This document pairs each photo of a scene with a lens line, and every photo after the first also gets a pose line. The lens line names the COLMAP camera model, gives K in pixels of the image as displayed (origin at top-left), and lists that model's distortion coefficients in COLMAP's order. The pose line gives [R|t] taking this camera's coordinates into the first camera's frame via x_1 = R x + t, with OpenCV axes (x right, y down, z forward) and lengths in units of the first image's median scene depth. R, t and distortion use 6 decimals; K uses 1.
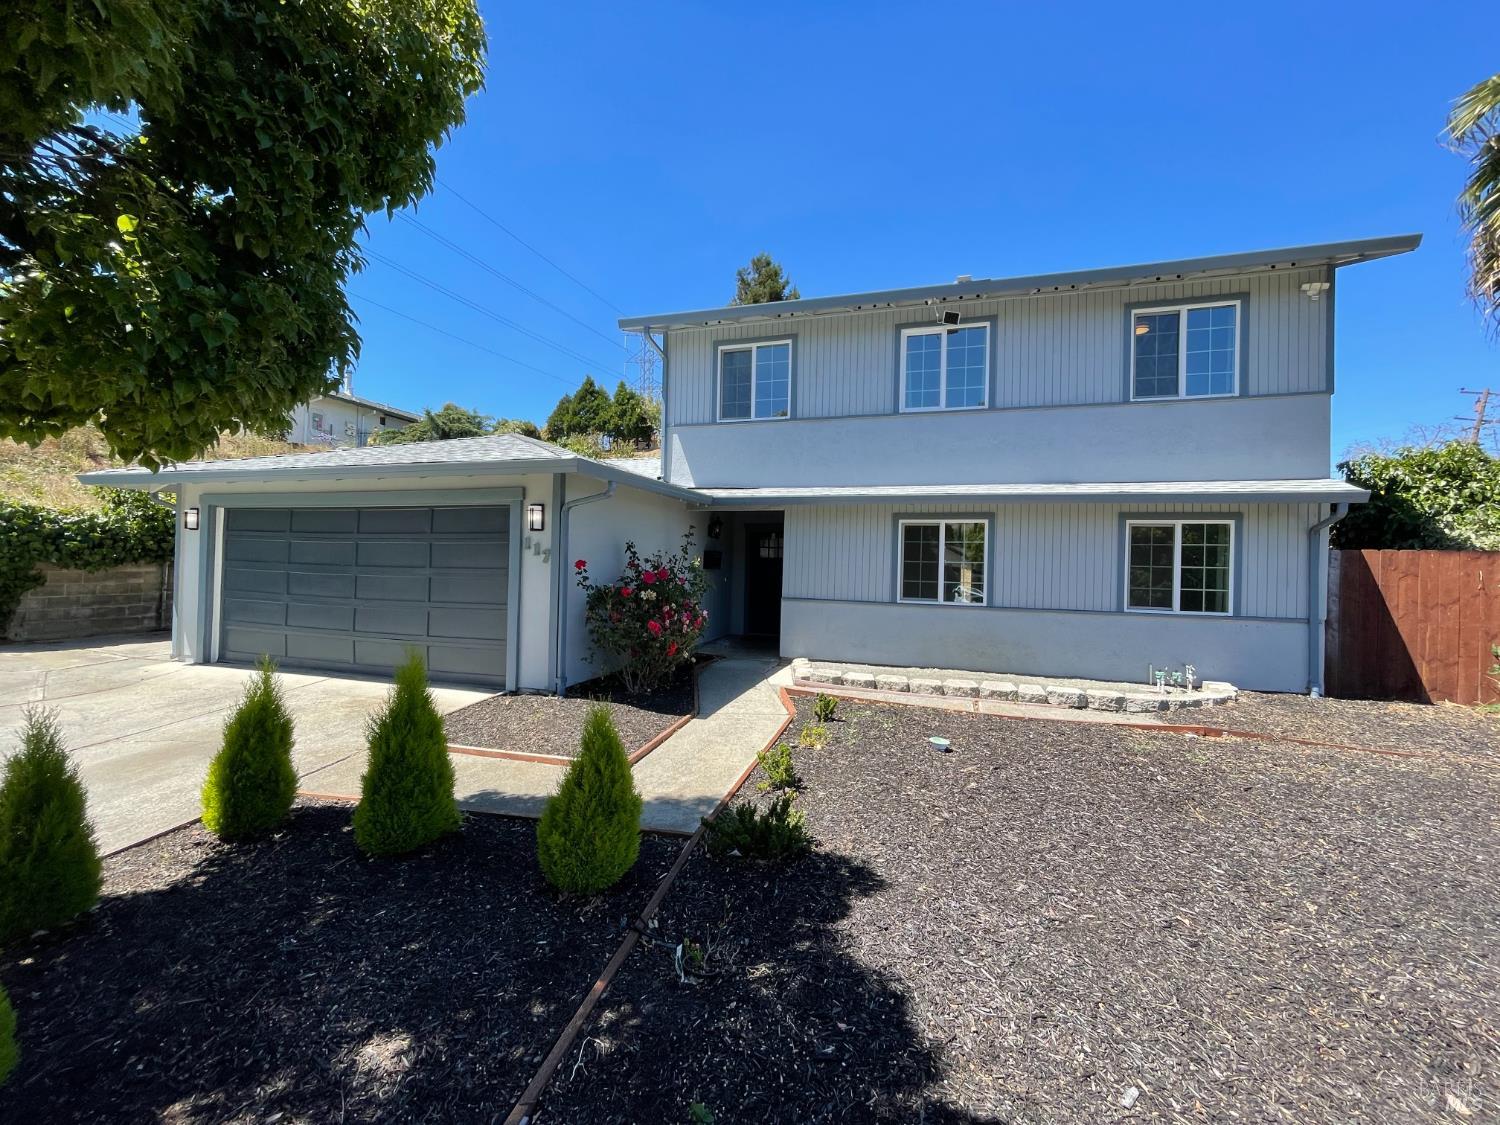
lens RADIAL K [[608.3, 0, 754.5], [0, 608.3, 562.4], [0, 0, 1]] dist [-0.004083, 0.000673]
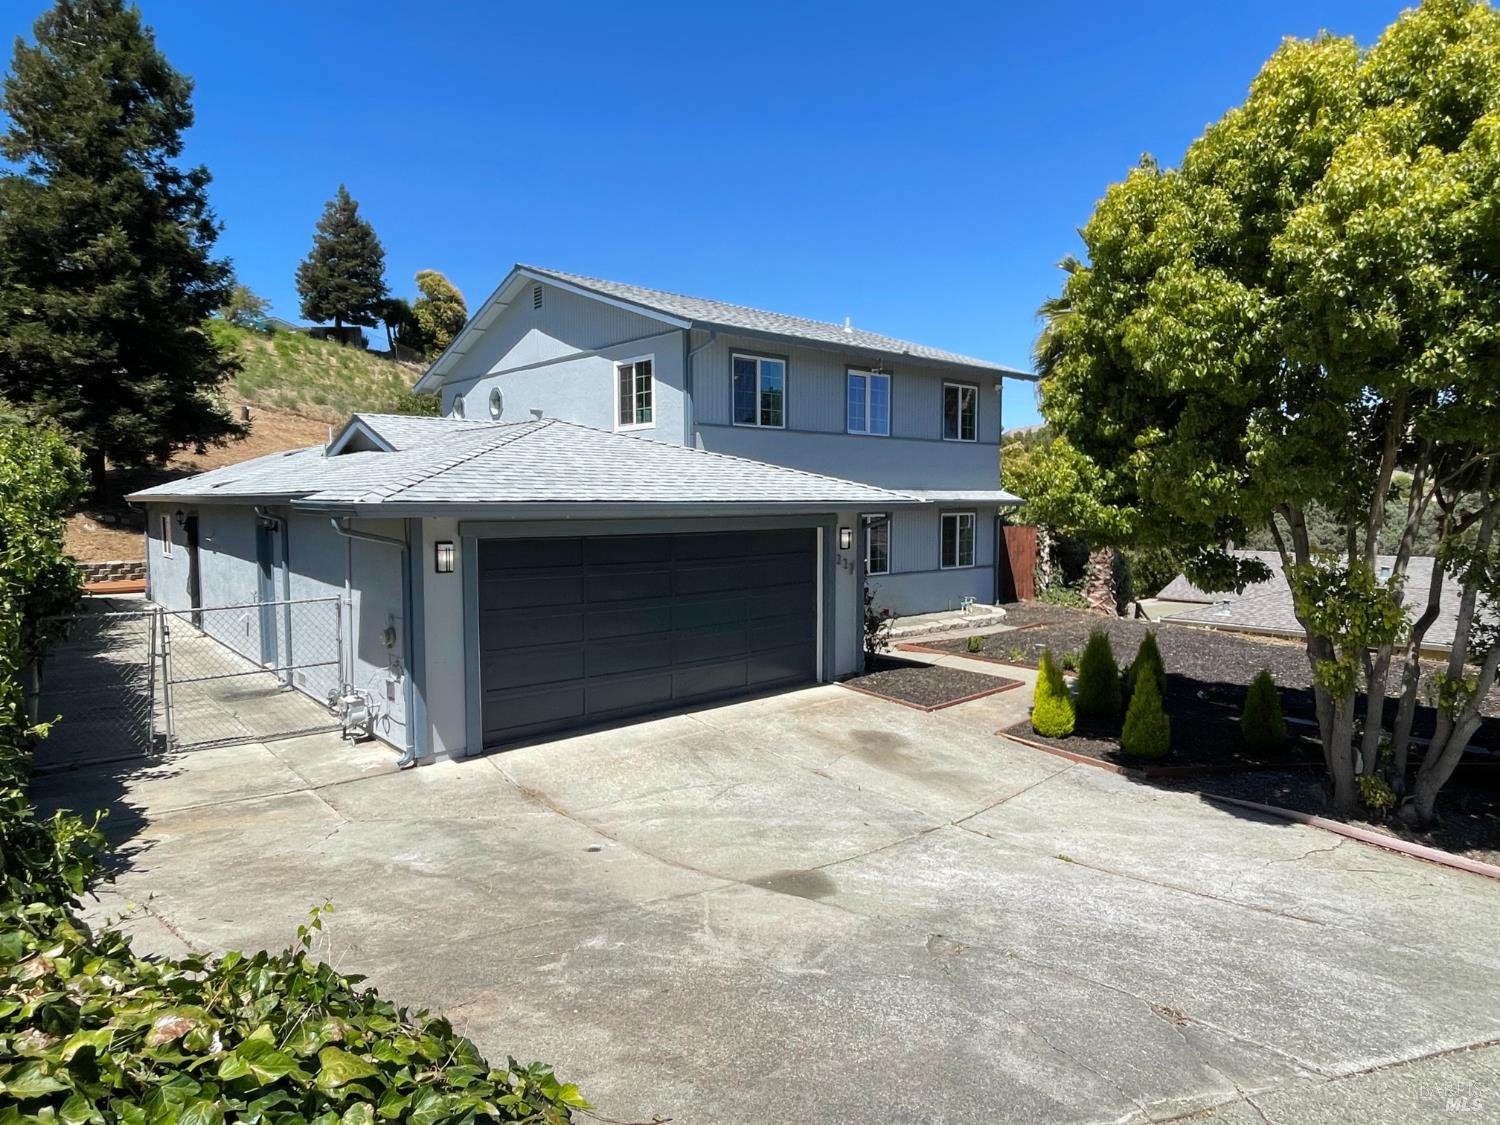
lens RADIAL K [[883.7, 0, 750.4], [0, 883.7, 566.4], [0, 0, 1]] dist [-0.023610, 0.020879]
pose [[0.531112, -0.087369, 0.842785, -1.531462], [0.011028, 0.995298, 0.096230, -0.148923], [-0.847230, -0.041814, 0.529579, 0.160169]]
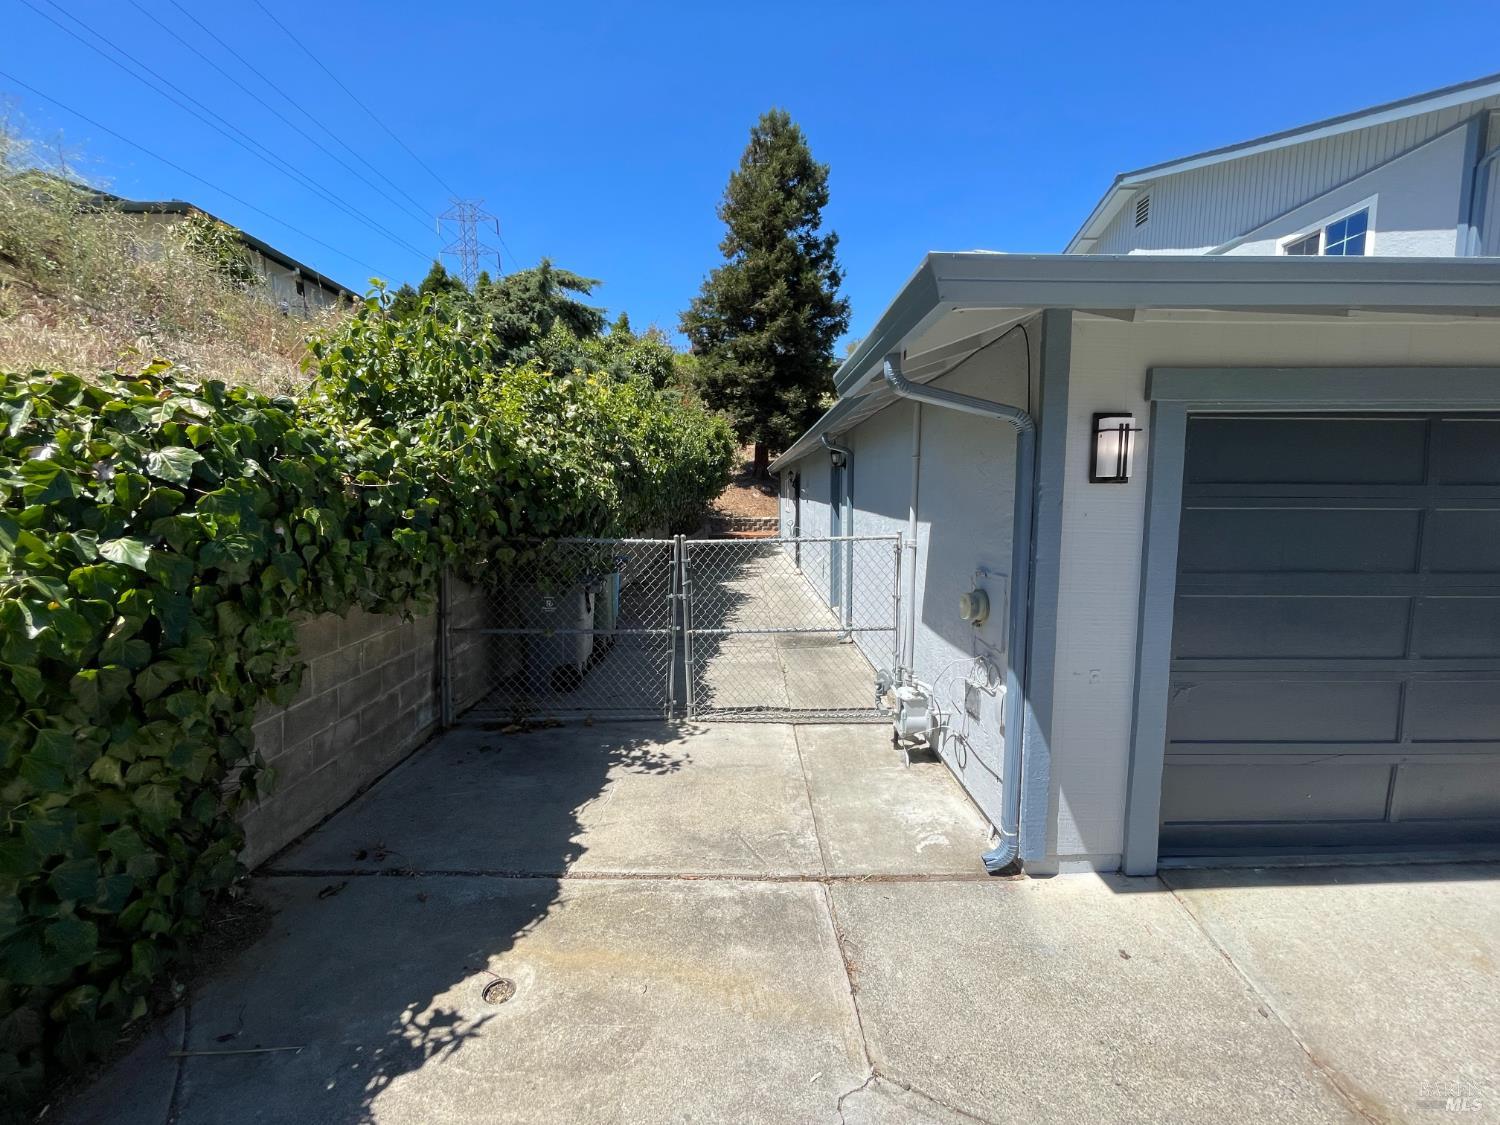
lens RADIAL K [[608.3, 0, 754.5], [0, 608.3, 562.4], [0, 0, 1]] dist [-0.004083, 0.000673]
pose [[0.950283, -0.071191, 0.303140, -1.160336], [0.035265, 0.991856, 0.122385, -0.056534], [-0.309383, -0.105610, 0.945055, 0.717802]]
